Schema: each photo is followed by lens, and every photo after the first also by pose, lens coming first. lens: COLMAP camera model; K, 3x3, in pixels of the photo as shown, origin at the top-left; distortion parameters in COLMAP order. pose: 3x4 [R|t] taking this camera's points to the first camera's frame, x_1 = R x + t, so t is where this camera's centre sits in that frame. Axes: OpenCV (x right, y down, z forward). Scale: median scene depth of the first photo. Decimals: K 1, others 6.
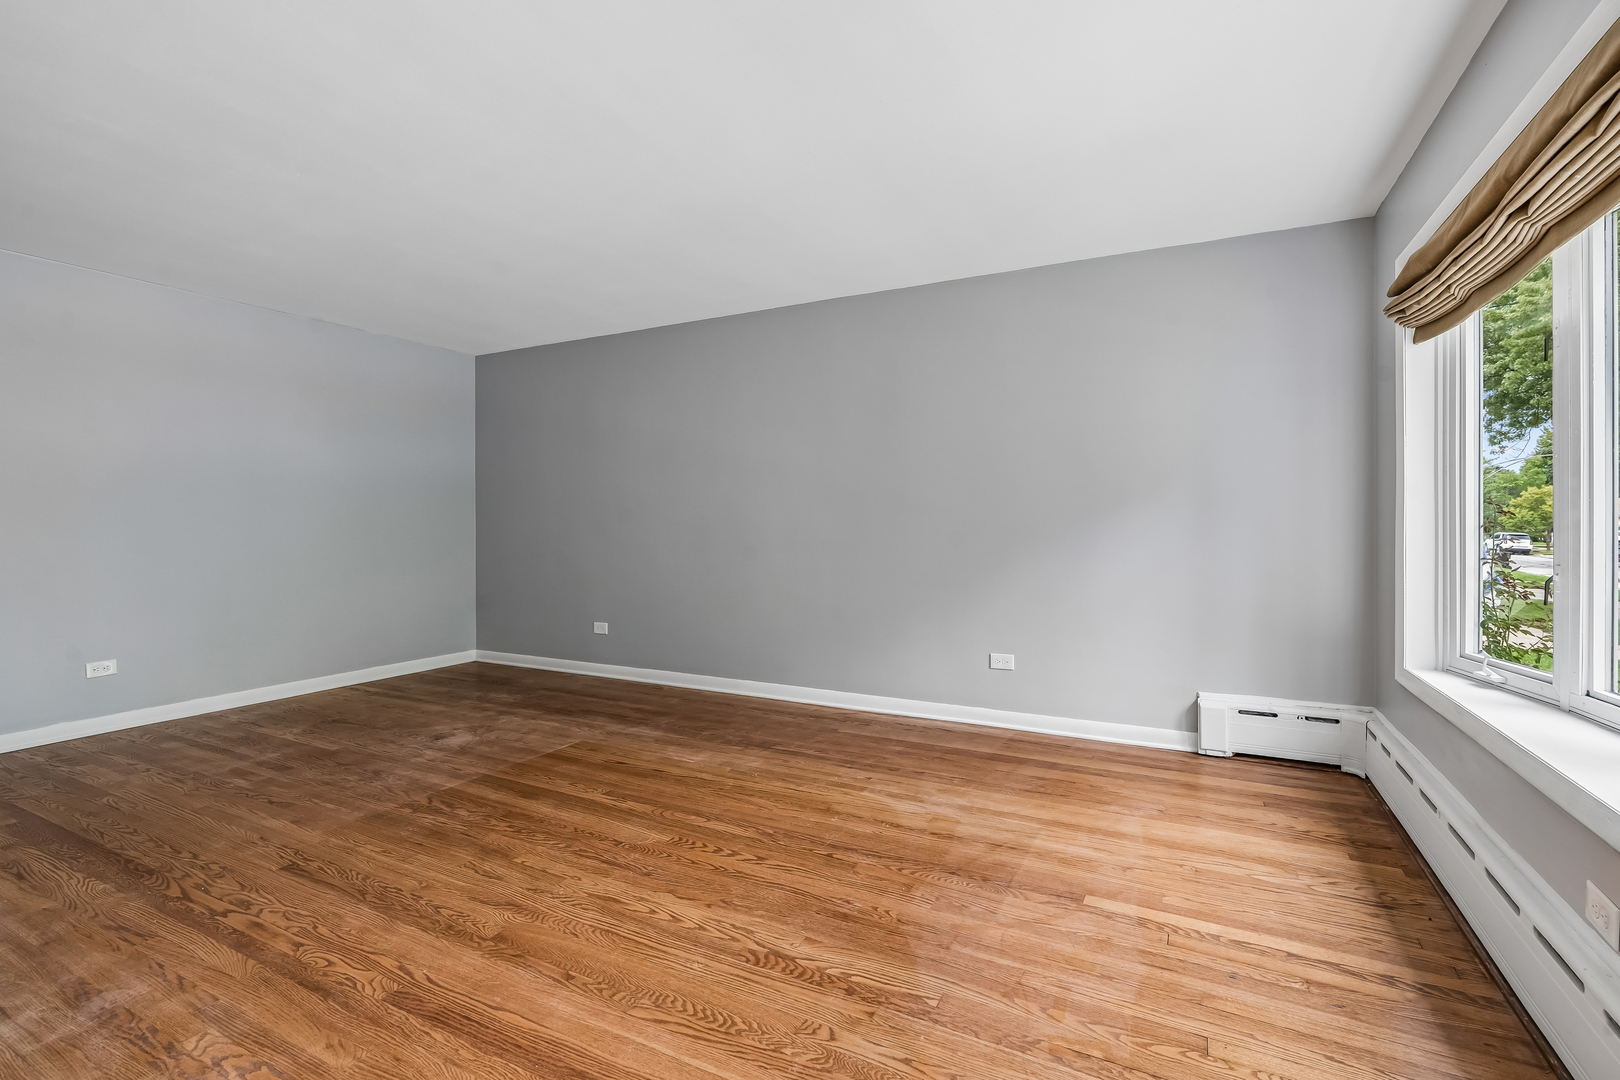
lens RADIAL K [[743.4, 0, 807.0], [0, 743.4, 530.8], [0, 0, 1]] dist [0.009333, 0.000275]
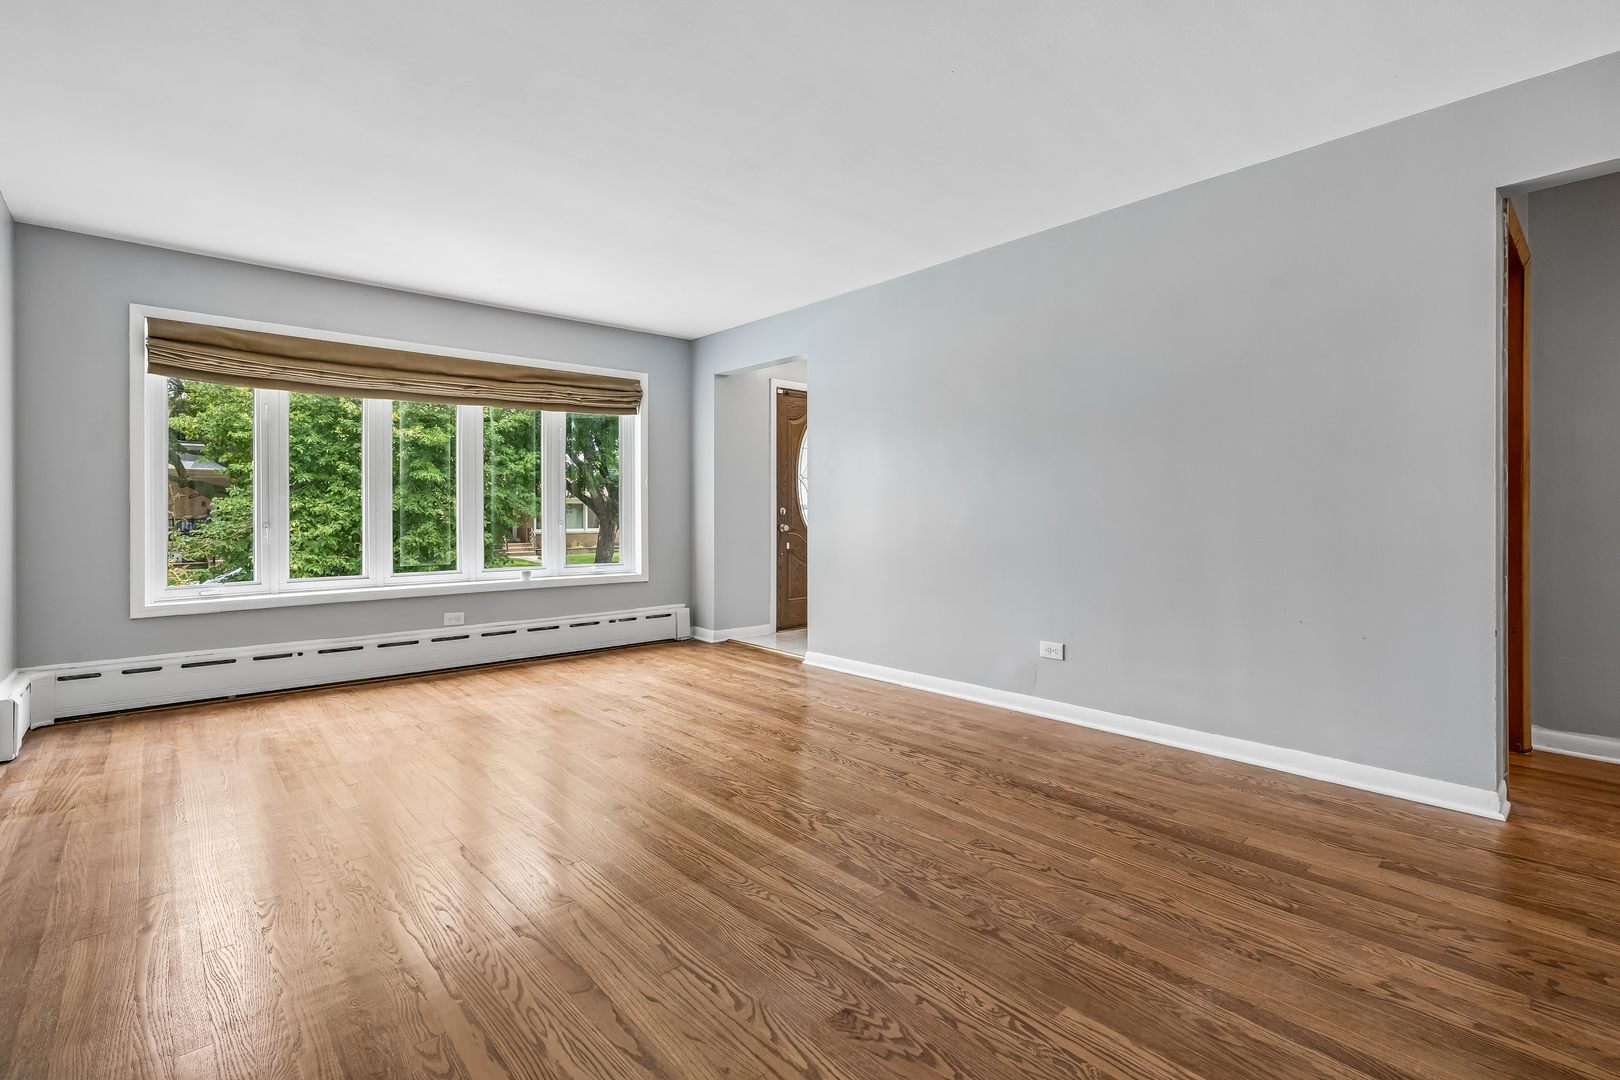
lens RADIAL K [[743.4, 0, 811.8], [0, 743.4, 528.1], [0, 0, 1]] dist [0.009333, 0.000275]
pose [[-0.937469, -0.002730, 0.348057, -0.847324], [0.005300, 0.999741, 0.022117, 0.020410], [-0.348028, 0.022579, -0.937212, 1.887677]]
